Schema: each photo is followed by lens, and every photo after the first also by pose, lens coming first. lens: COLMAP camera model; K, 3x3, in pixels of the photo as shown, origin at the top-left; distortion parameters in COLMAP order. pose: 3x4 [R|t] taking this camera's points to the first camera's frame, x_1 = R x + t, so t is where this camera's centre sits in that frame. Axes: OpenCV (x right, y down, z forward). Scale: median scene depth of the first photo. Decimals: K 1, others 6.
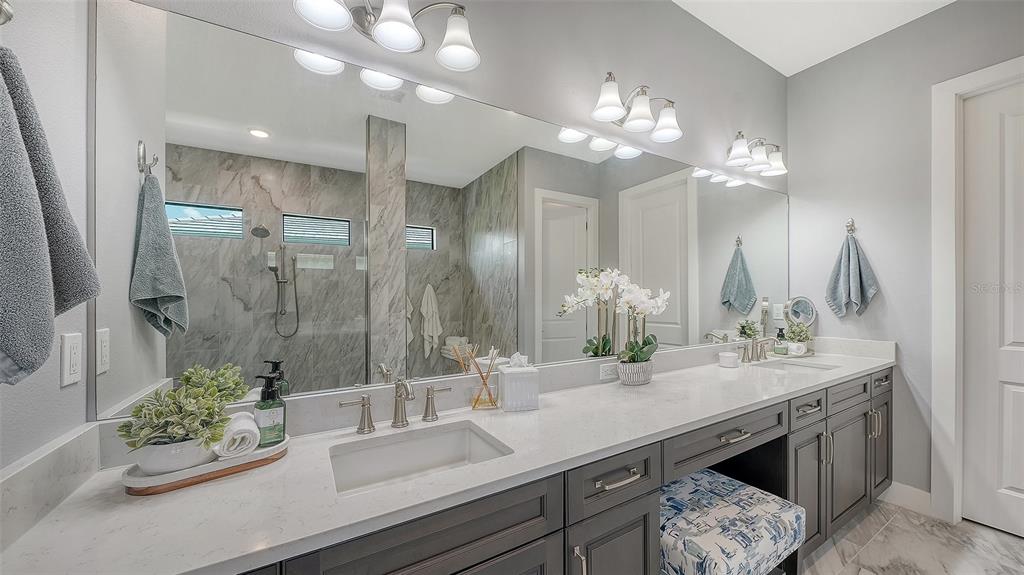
lens RADIAL K [[366.6, 0, 517.4], [0, 366.6, 295.6], [0, 0, 1]] dist [0.000499, -0.000291]
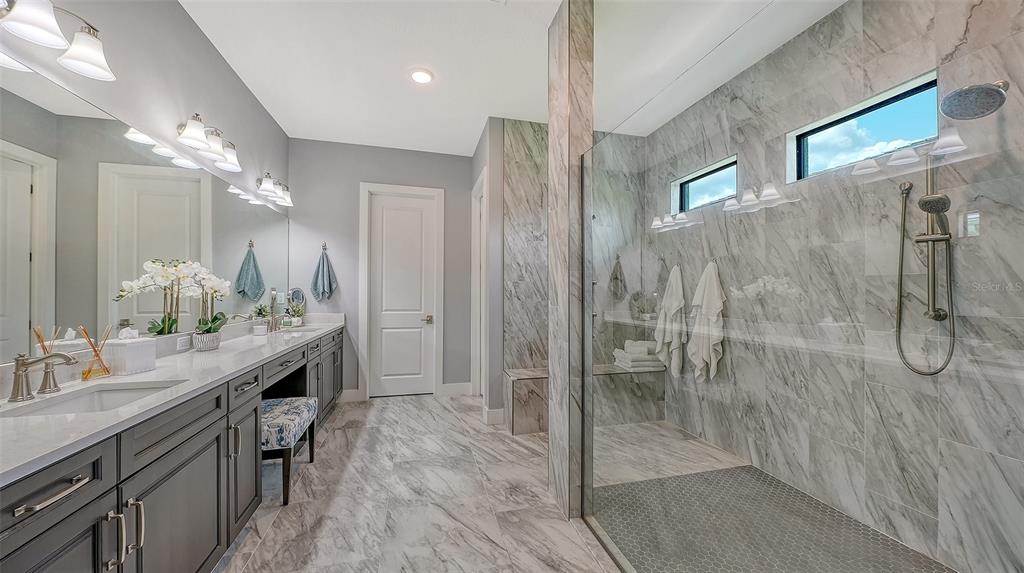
lens RADIAL K [[366.6, 0, 517.4], [0, 366.6, 294.6], [0, 0, 1]] dist [0.000499, -0.000291]
pose [[0.274279, 0.003144, 0.961645, -0.518511], [-0.013008, 0.999915, 0.000441, 0.020729], [-0.961562, -0.012630, 0.274297, -0.352205]]
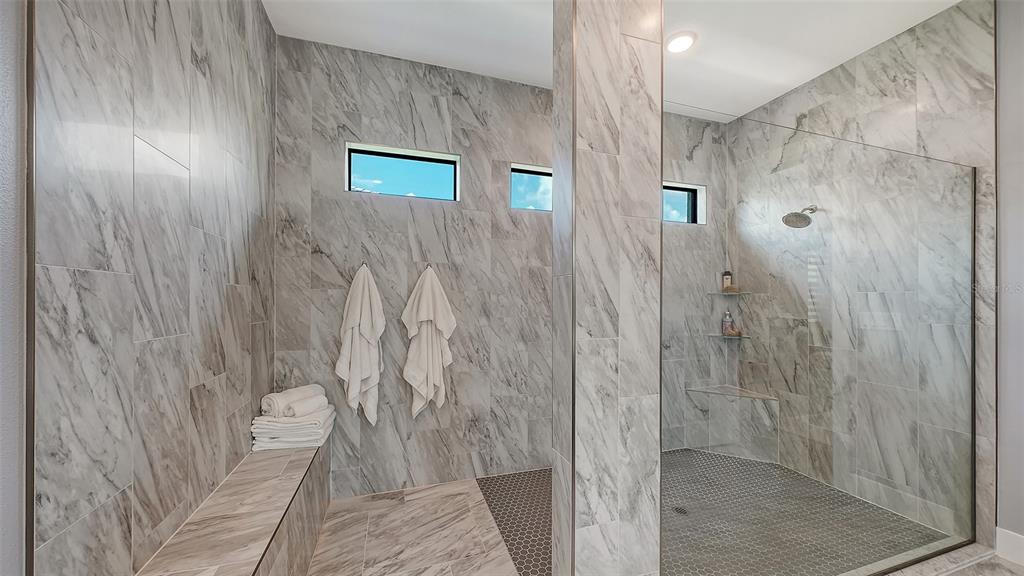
lens RADIAL K [[359.0, 0, 511.9], [0, 359.0, 300.7], [0, 0, 1]] dist [0.000286, -0.000061]
pose [[-0.972475, 0.005998, 0.232930, 0.595938], [0.004390, 0.999963, -0.007422, 0.000004], [-0.232966, -0.006195, -0.972465, 0.435569]]
